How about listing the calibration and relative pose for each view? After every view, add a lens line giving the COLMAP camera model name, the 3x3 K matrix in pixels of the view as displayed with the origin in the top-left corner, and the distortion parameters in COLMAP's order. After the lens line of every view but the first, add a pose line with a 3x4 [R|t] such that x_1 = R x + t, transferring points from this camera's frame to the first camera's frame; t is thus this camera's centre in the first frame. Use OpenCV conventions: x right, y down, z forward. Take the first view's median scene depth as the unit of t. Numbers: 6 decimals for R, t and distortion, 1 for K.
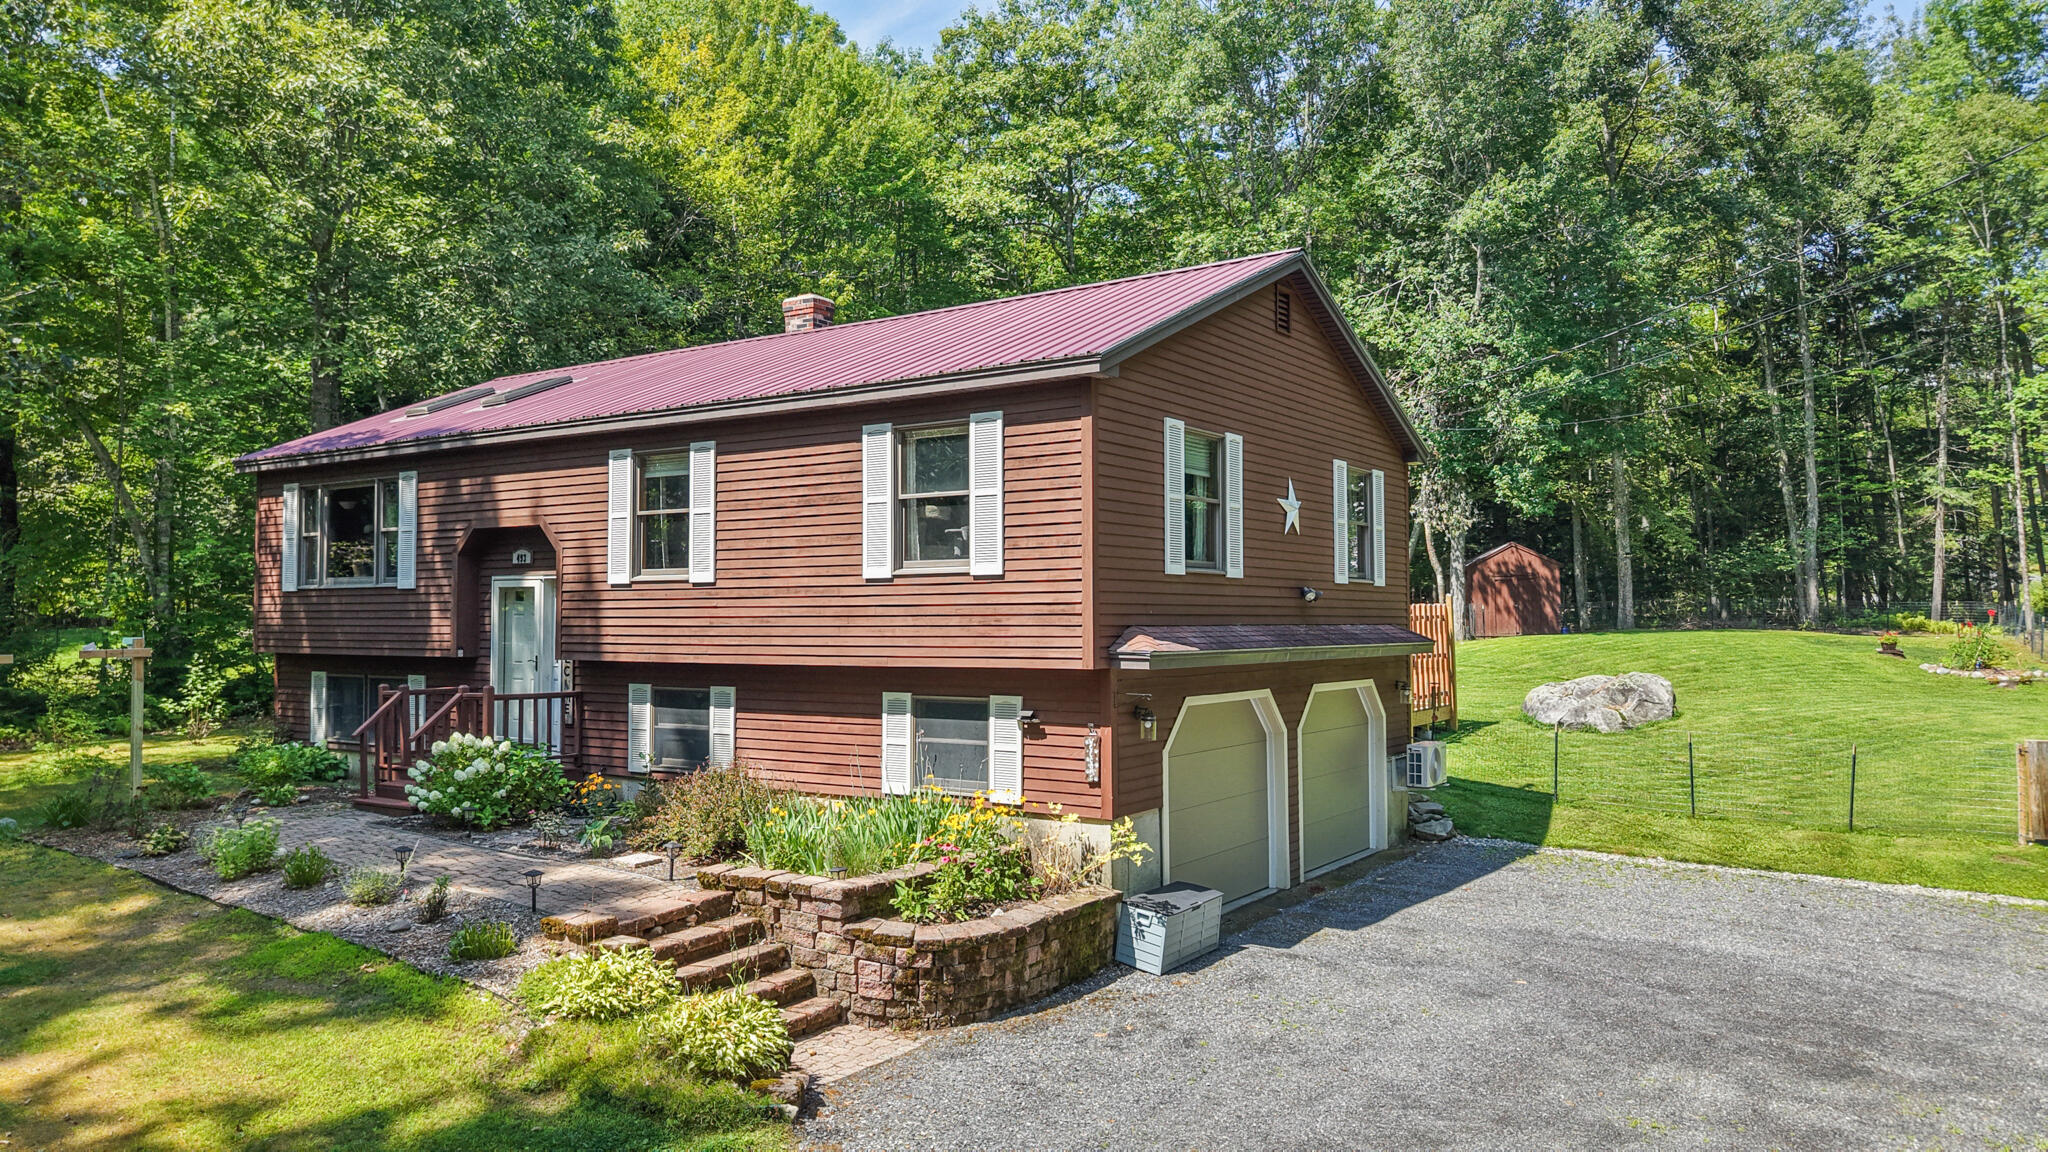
lens RADIAL K [[1381.0, 0, 1024.0], [0, 1381.0, 576.0], [0, 0, 1]] dist [0.036159, -0.035470]
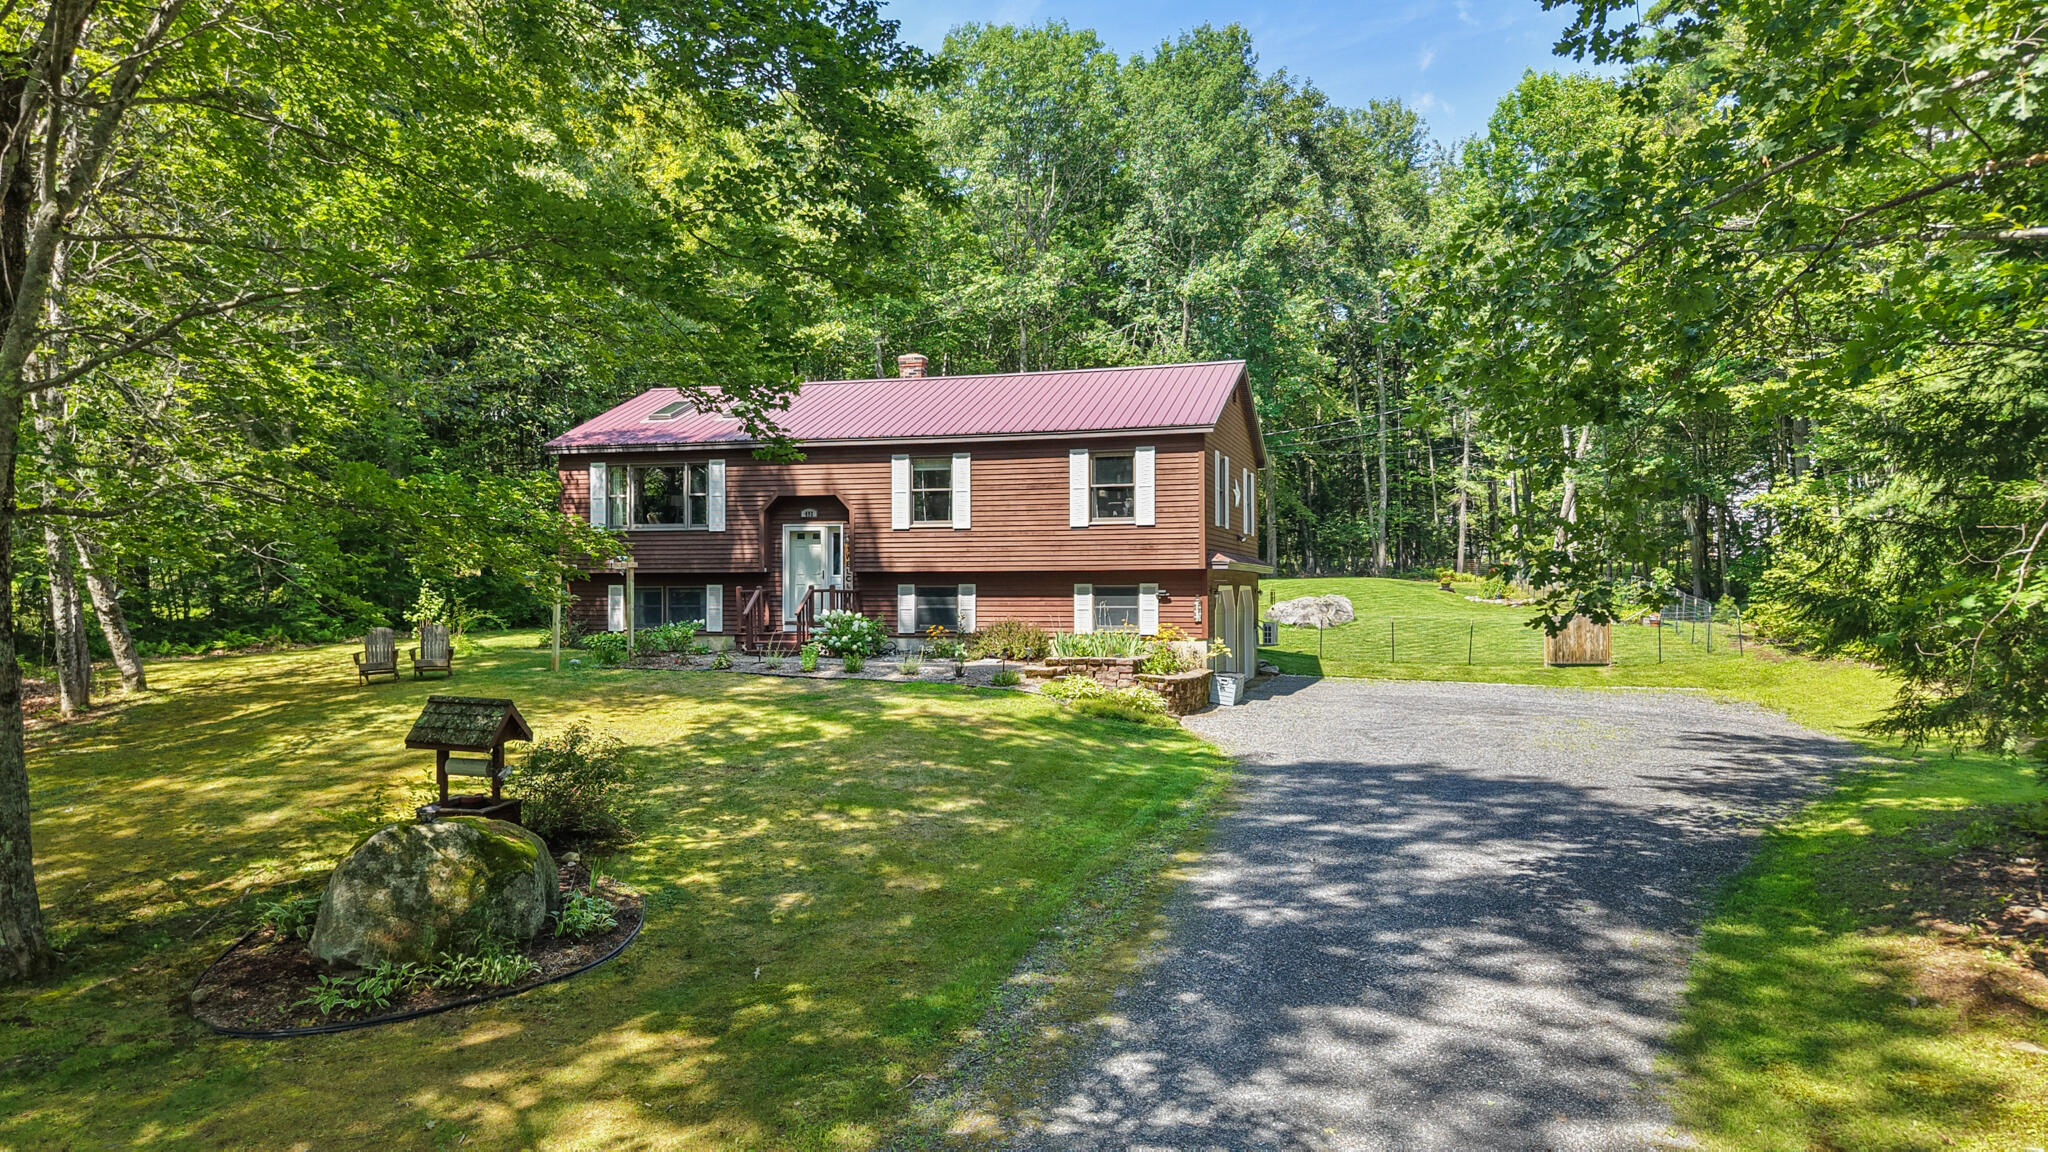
lens RADIAL K [[1370.4, 0, 1024.0], [0, 1370.4, 576.0], [0, 0, 1]] dist [0.087223, -0.143382]
pose [[0.954469, 0.002710, 0.298299, -0.595375], [-0.009563, 0.999723, 0.021515, 0.024330], [-0.298158, -0.023388, 0.954230, -0.675180]]
